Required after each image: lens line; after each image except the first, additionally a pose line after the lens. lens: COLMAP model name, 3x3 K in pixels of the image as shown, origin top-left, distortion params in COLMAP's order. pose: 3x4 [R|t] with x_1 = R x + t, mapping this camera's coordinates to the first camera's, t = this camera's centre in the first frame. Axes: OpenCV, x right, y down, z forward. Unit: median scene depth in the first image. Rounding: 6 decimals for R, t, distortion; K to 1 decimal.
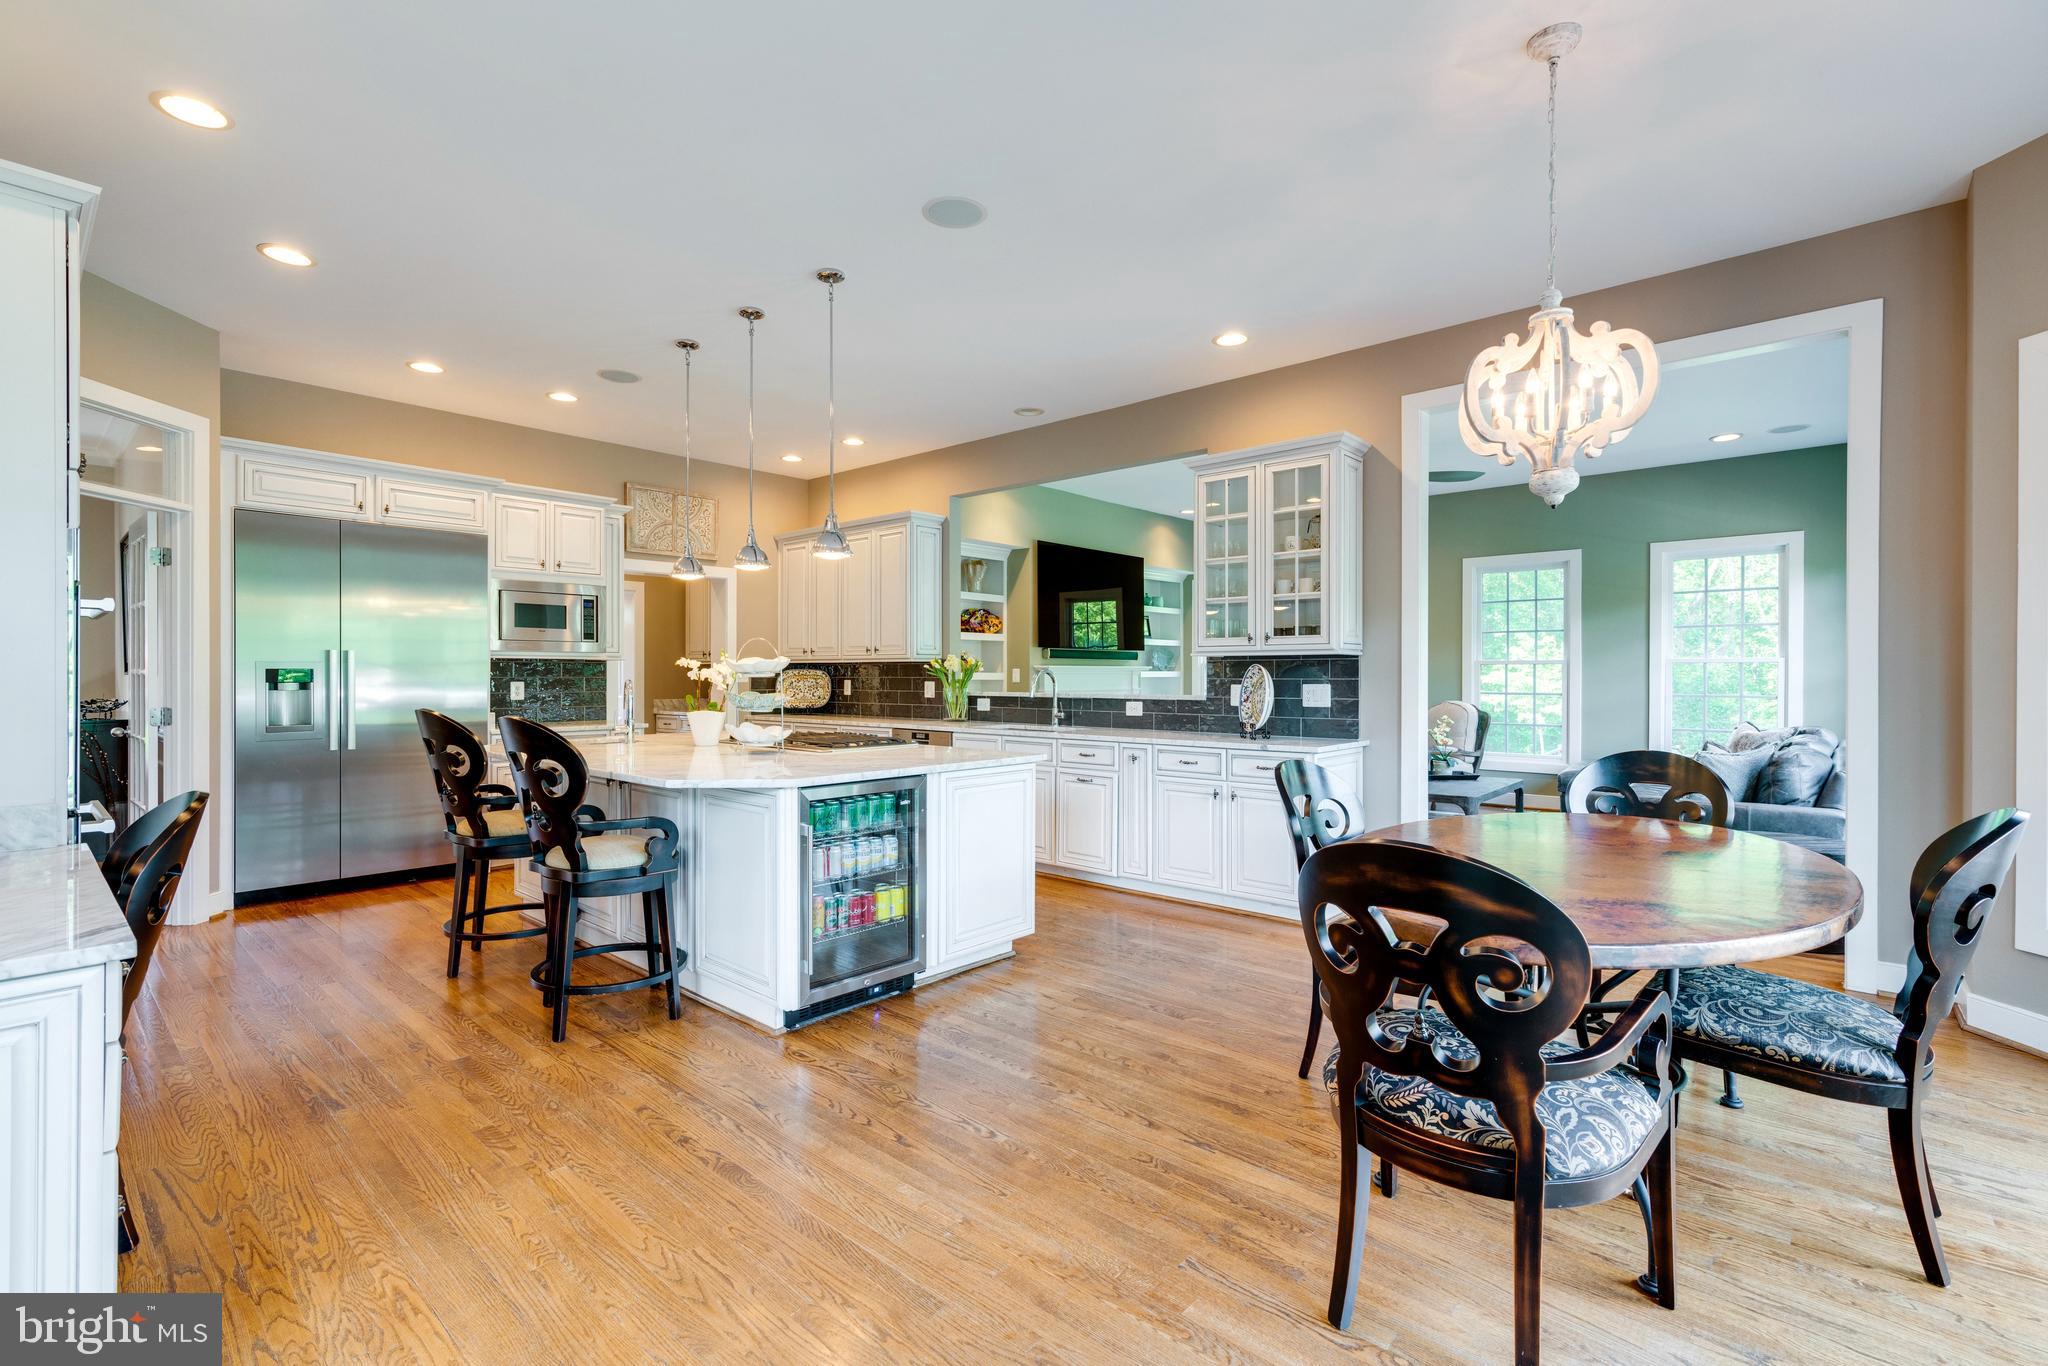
lens RADIAL K [[926.3, 0, 1013.6], [0, 926.3, 681.1], [0, 0, 1]] dist [0.001504, 0.000328]
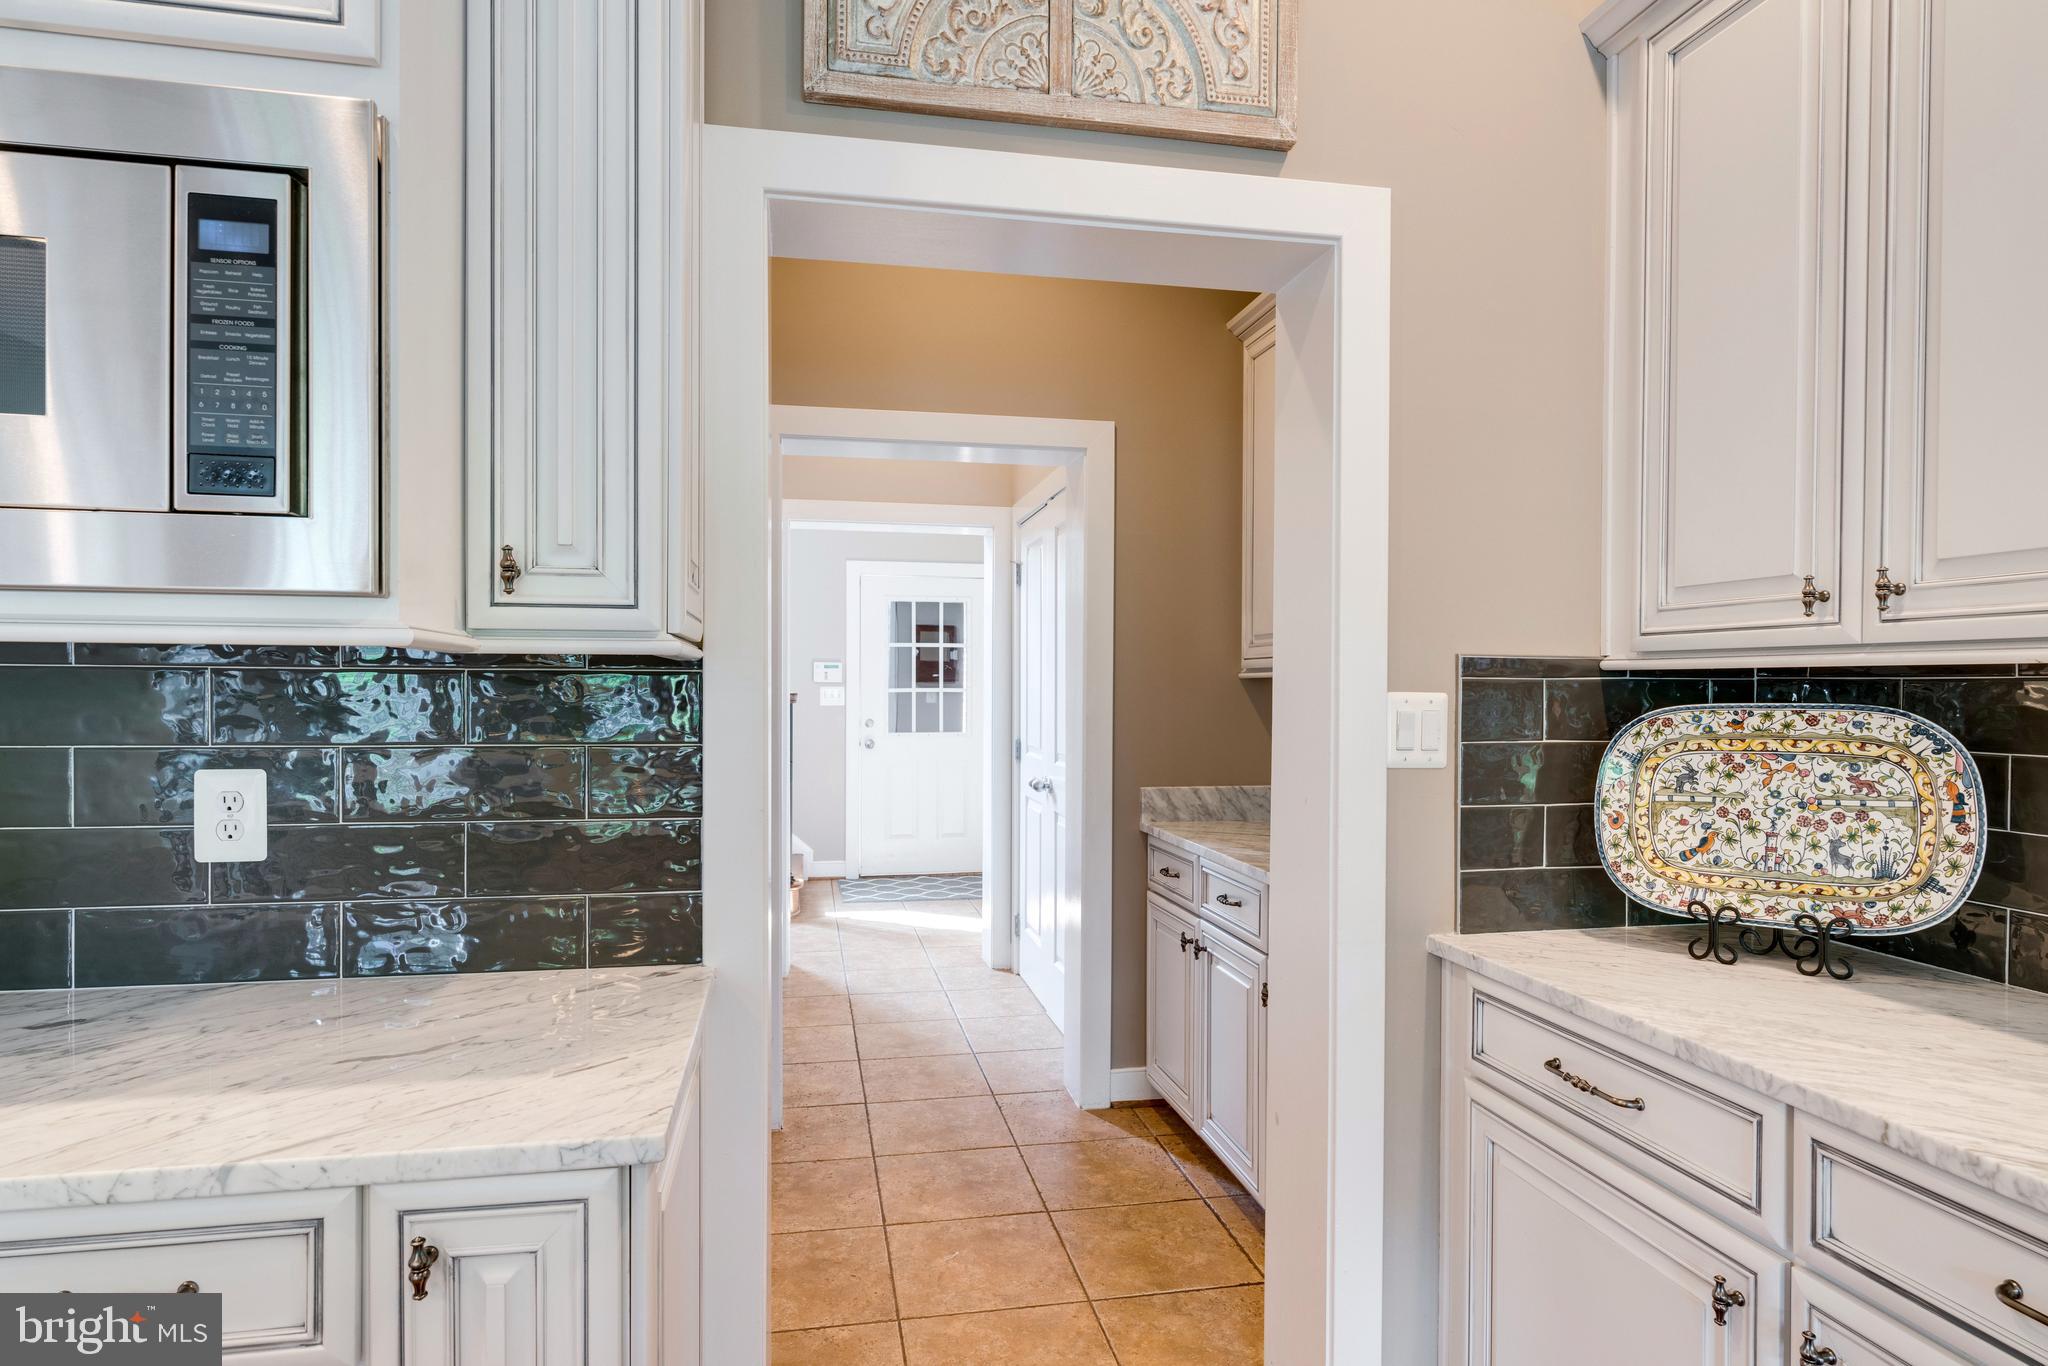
lens RADIAL K [[1089.9, 0, 1021.7], [0, 1089.9, 693.6], [0, 0, 1]] dist [-0.002269, -0.000197]
pose [[0.799637, 0.005275, -0.600460, -0.241942], [-0.007343, 0.999973, -0.000994, -0.014959], [0.600438, 0.005204, 0.799654, 0.837728]]
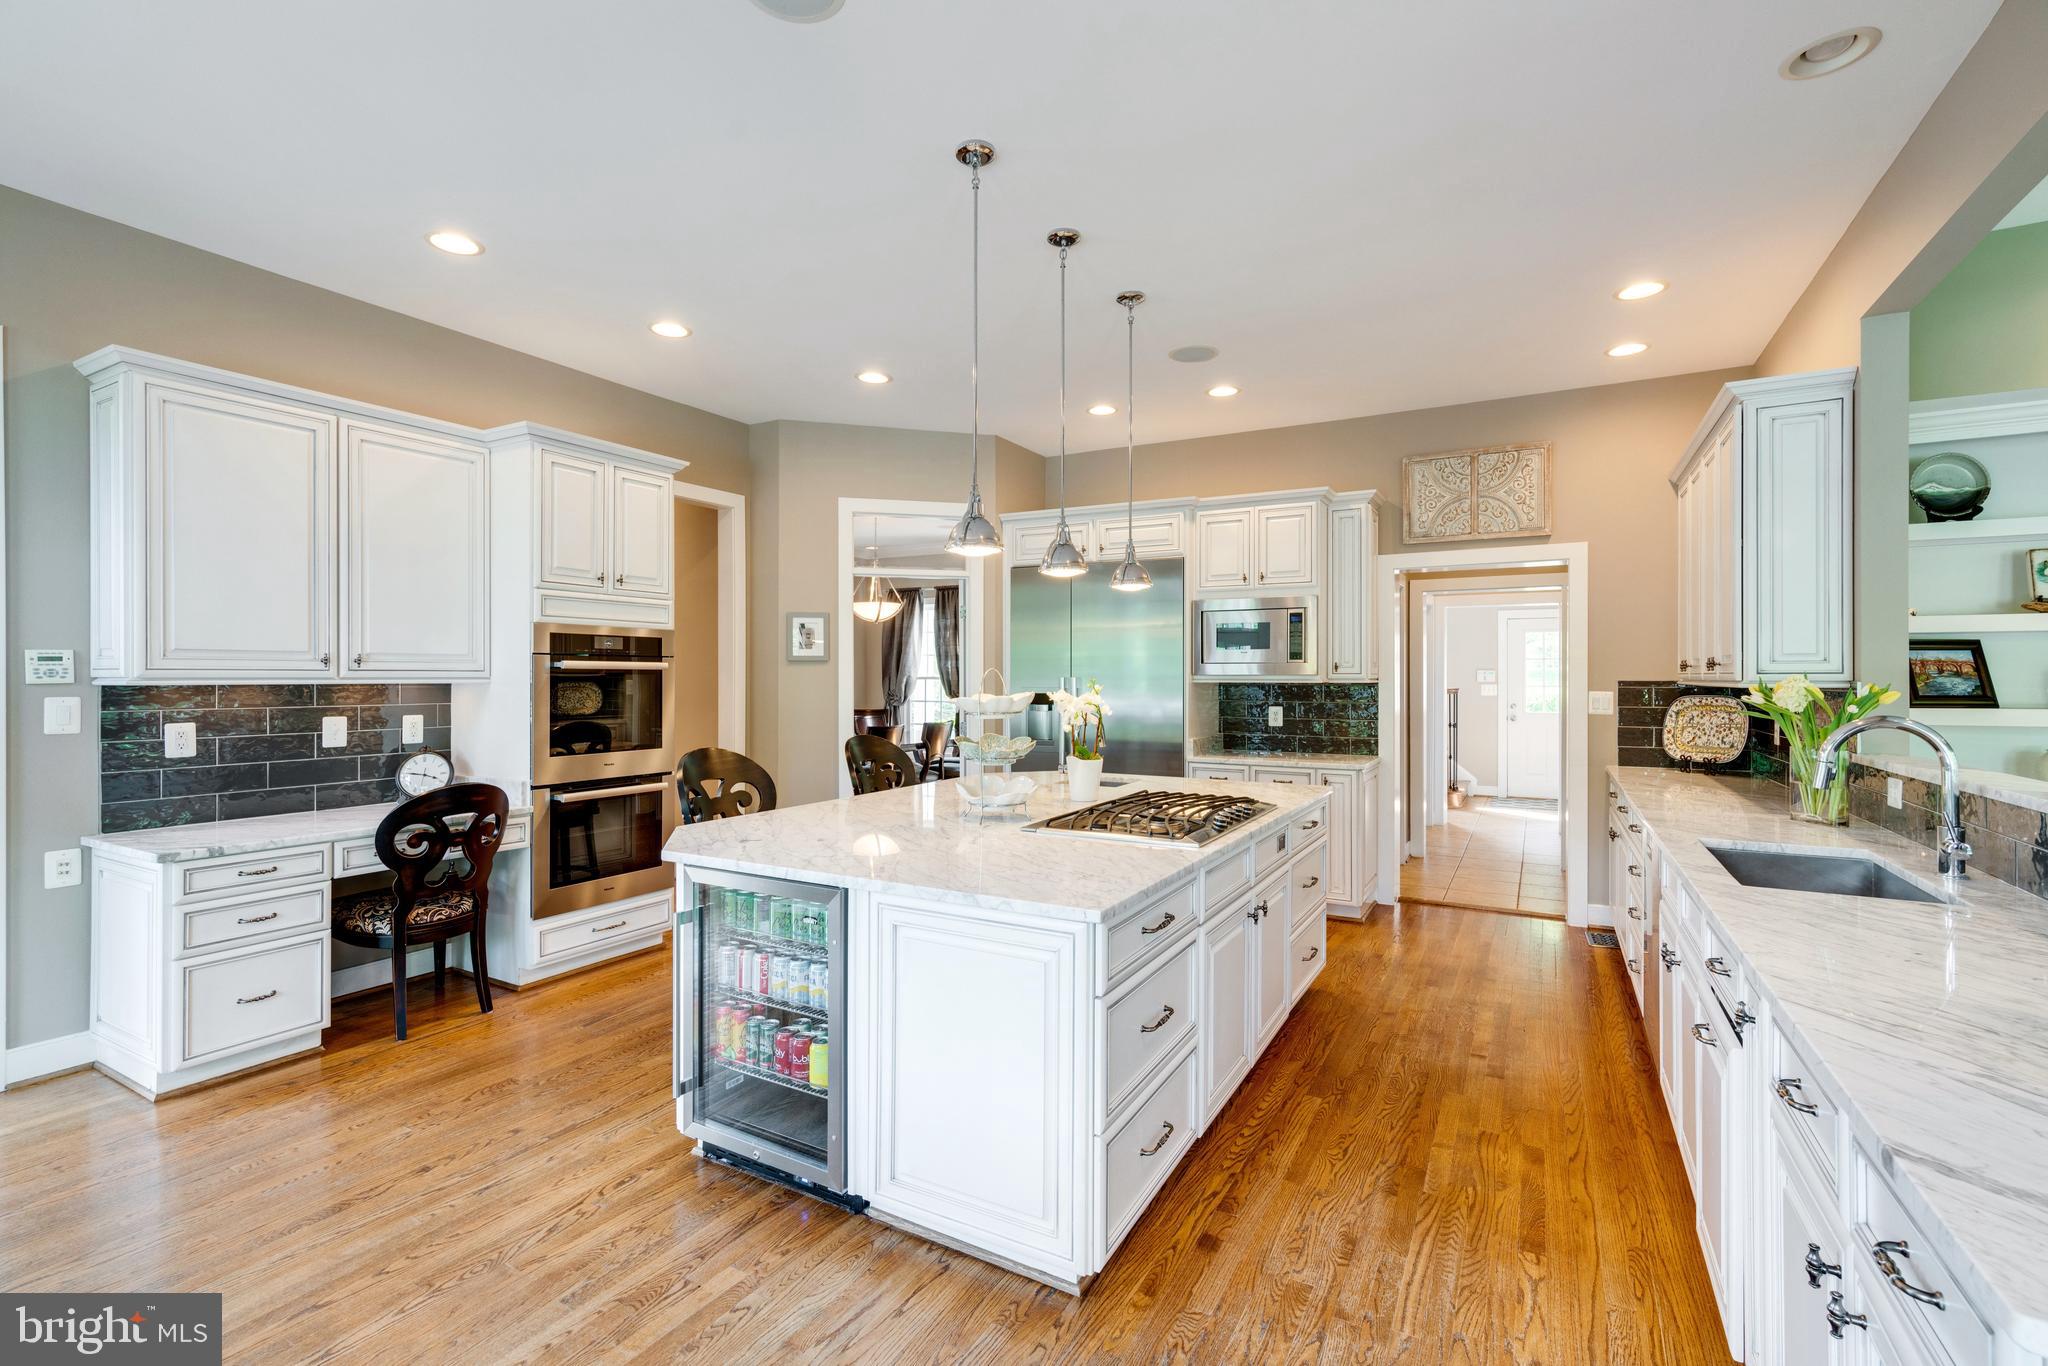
lens RADIAL K [[926.3, 0, 1007.4], [0, 926.3, 676.3], [0, 0, 1]] dist [0.001504, 0.000328]
pose [[0.198004, -0.003153, -0.980196, 0.284920], [-0.007491, 0.999961, -0.004730, -0.021070], [0.980173, 0.008279, 0.197973, 0.509330]]
